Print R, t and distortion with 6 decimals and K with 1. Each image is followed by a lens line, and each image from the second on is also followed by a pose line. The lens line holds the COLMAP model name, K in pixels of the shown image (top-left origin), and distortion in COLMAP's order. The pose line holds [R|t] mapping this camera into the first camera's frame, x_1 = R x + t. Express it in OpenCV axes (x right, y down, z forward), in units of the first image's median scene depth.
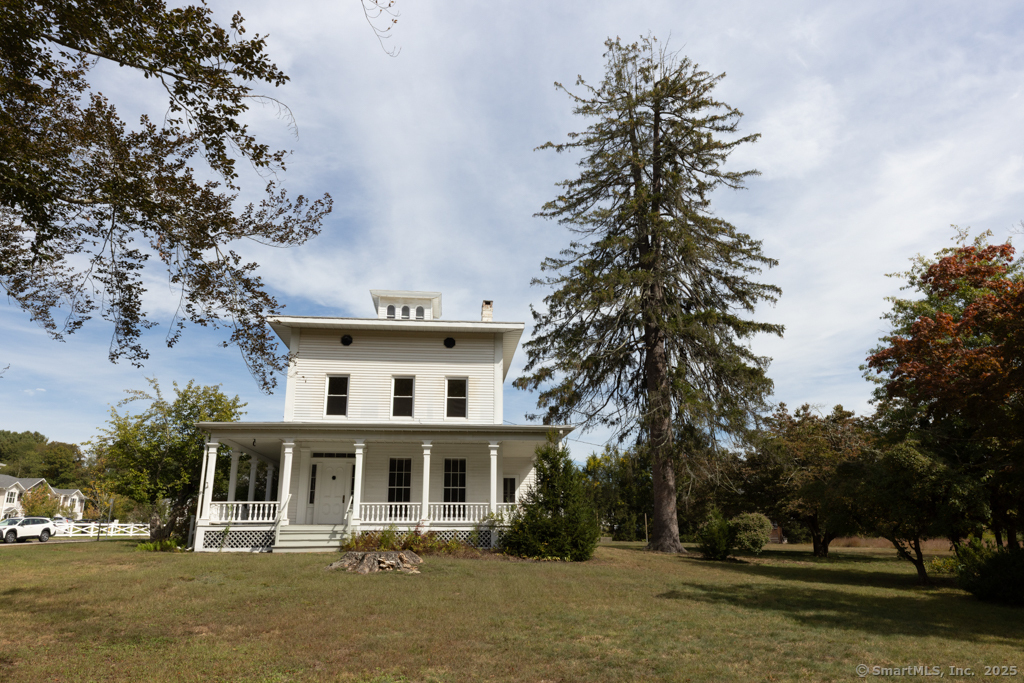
lens RADIAL K [[725.4, 0, 512.0], [0, 725.4, 341.5], [0, 0, 1]] dist [0.000724, -0.001110]
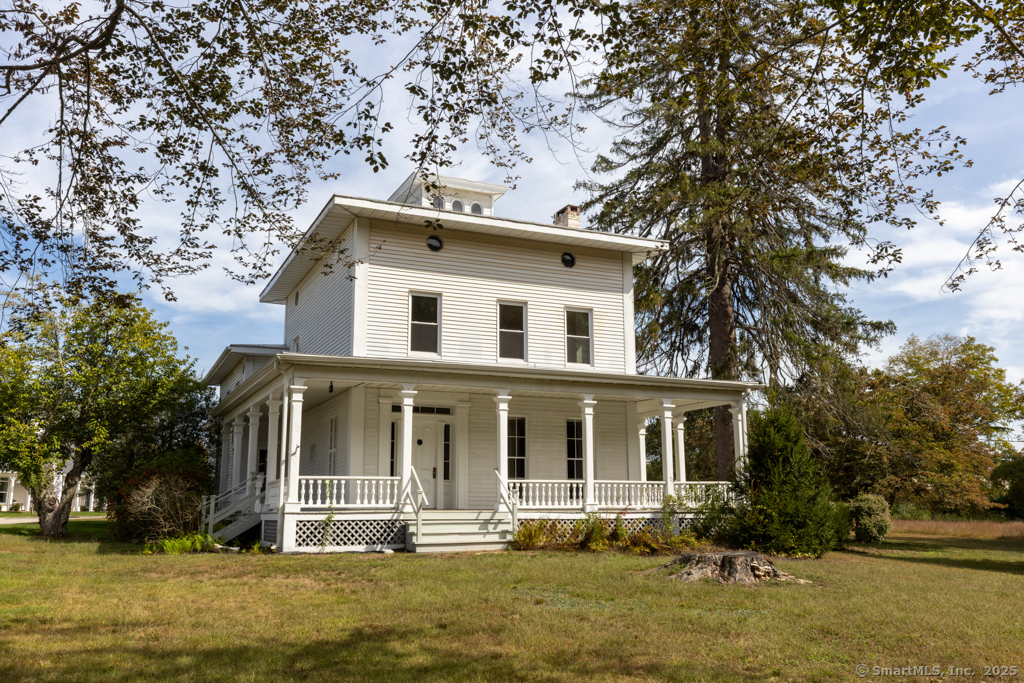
lens RADIAL K [[919.8, 0, 512.0], [0, 919.8, 341.5], [0, 0, 1]] dist [-0.003716, 0.012428]
pose [[0.948406, 0.057067, 0.311879, -0.476965], [-0.081150, 0.994594, 0.064785, 0.031374], [-0.306496, -0.086752, 0.947911, 0.166552]]
